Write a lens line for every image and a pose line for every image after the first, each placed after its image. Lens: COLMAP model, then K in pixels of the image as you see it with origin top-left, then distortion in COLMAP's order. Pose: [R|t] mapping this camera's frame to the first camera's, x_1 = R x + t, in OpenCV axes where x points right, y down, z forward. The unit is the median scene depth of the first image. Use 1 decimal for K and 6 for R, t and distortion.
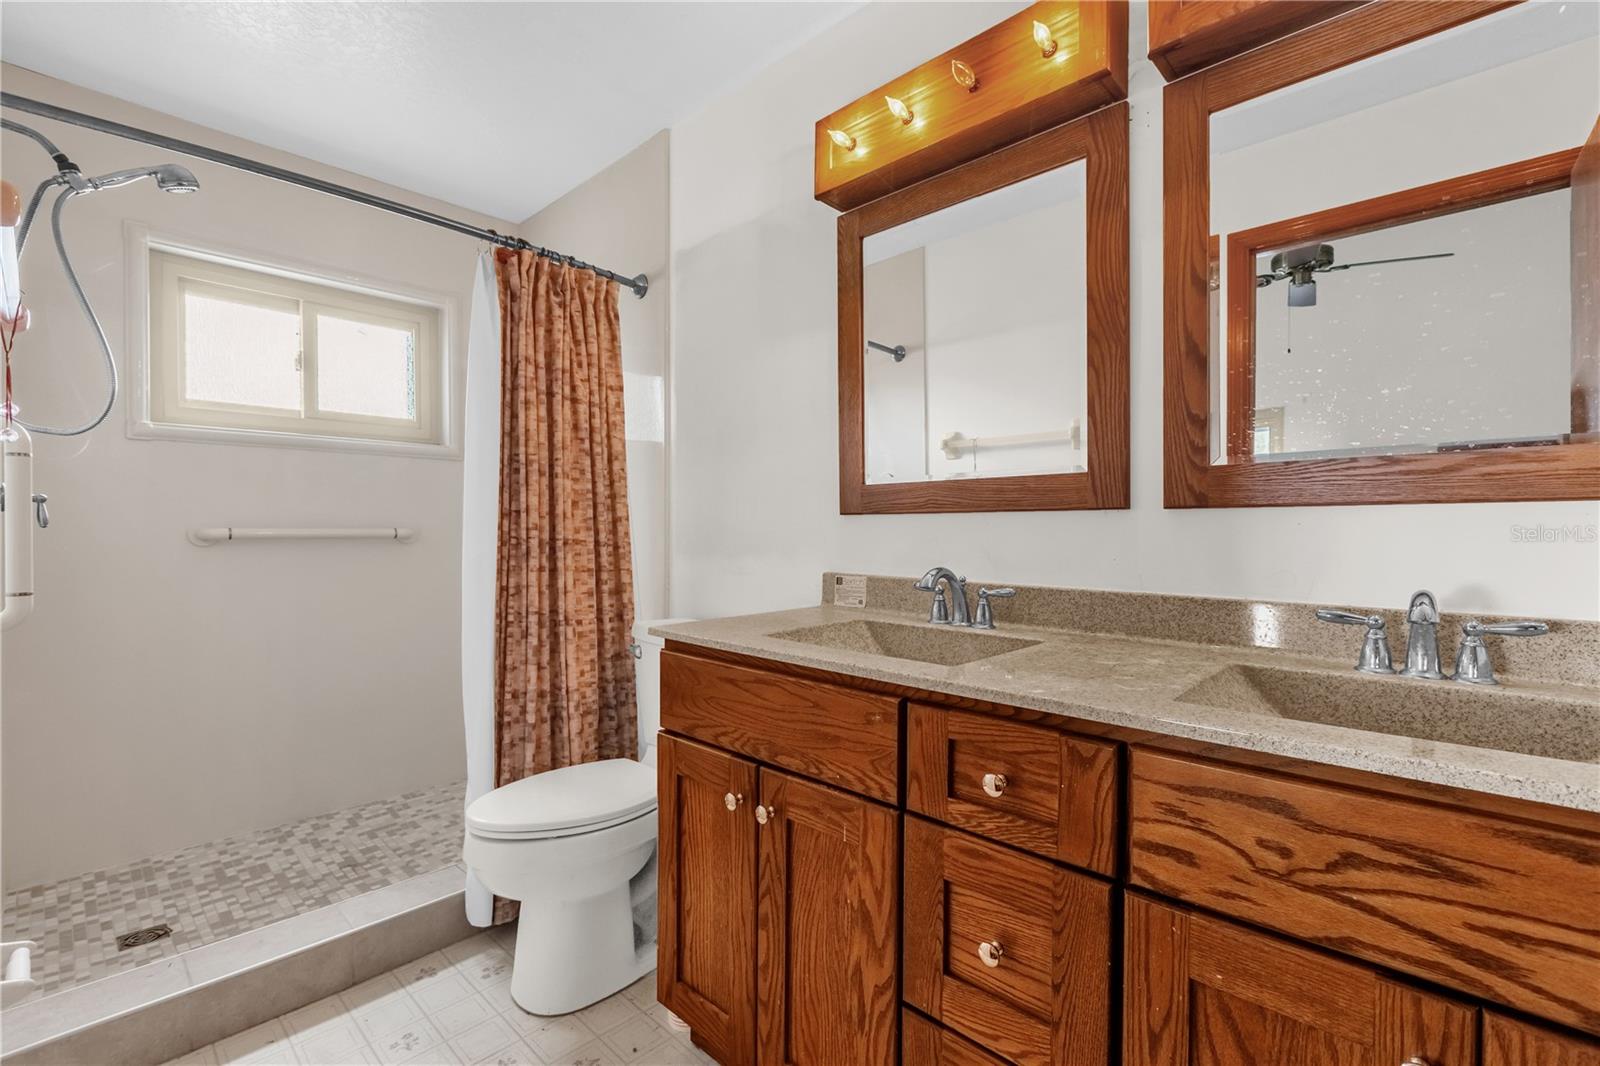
lens RADIAL K [[709.8, 0, 804.4], [0, 709.8, 535.6], [0, 0, 1]] dist [0.001292, -0.000326]
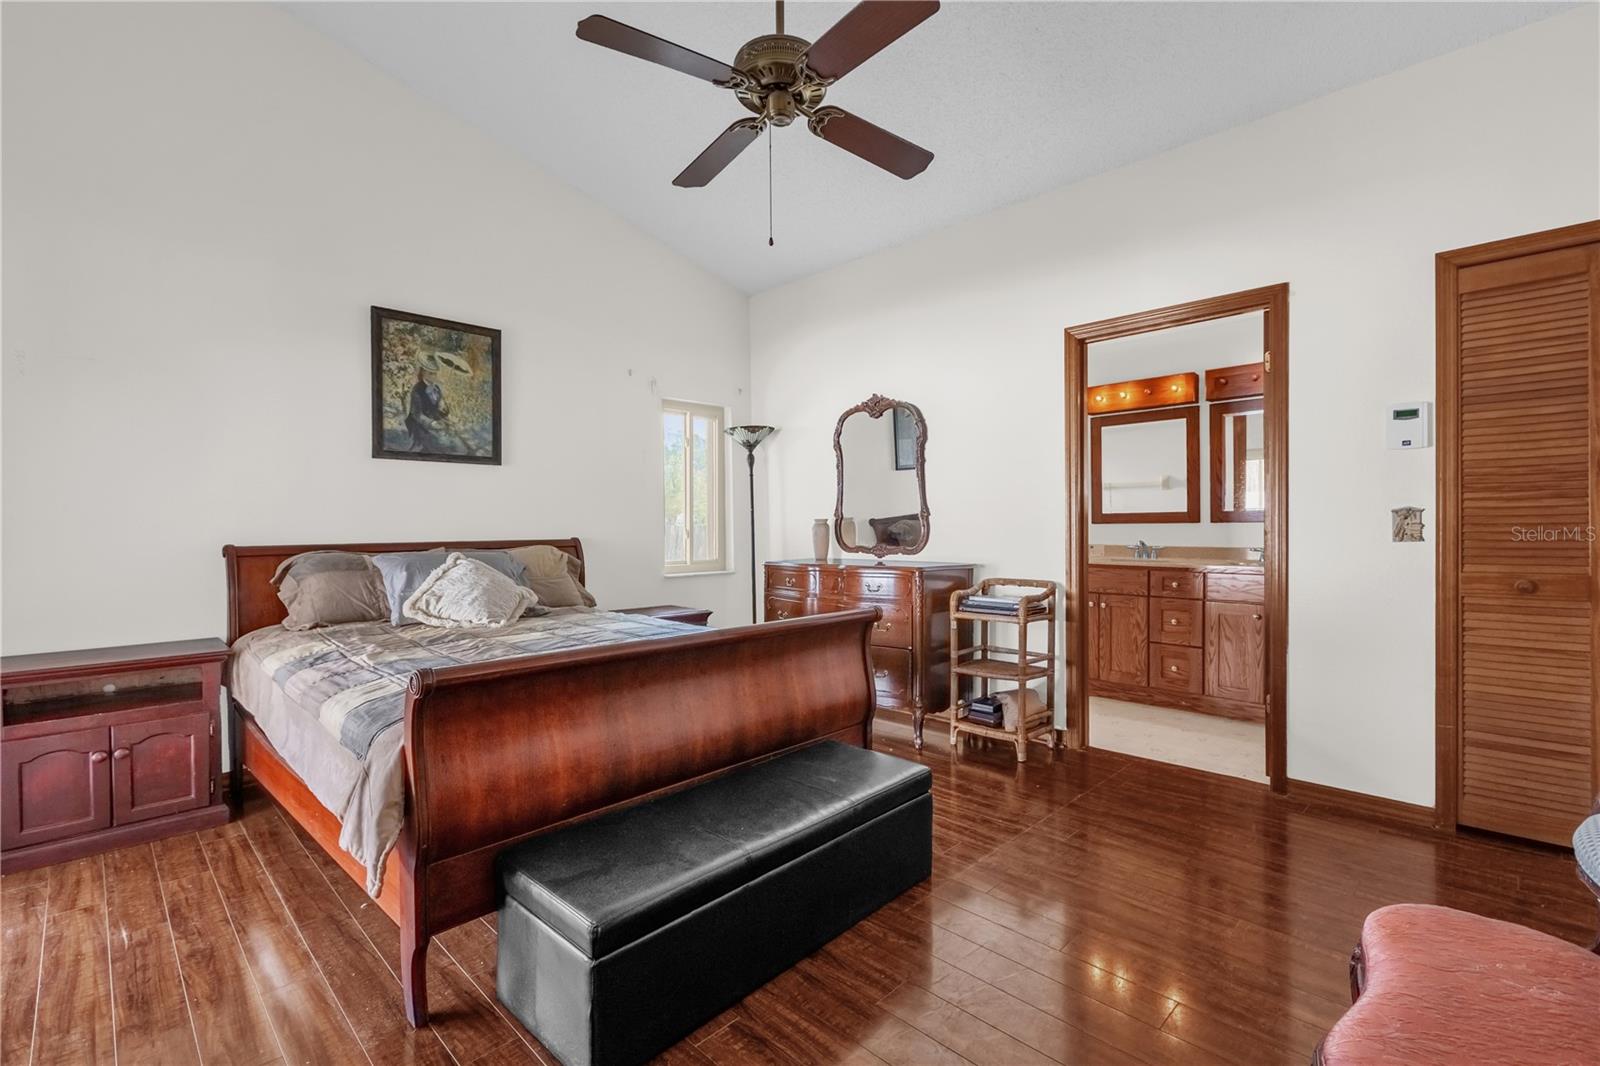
lens RADIAL K [[709.8, 0, 804.4], [0, 709.8, 535.6], [0, 0, 1]] dist [0.001292, -0.000326]
pose [[0.999643, -0.008777, -0.025255, -1.498835], [0.008698, 0.999957, -0.003245, 0.021886], [0.025282, 0.003024, 0.999676, -2.717820]]
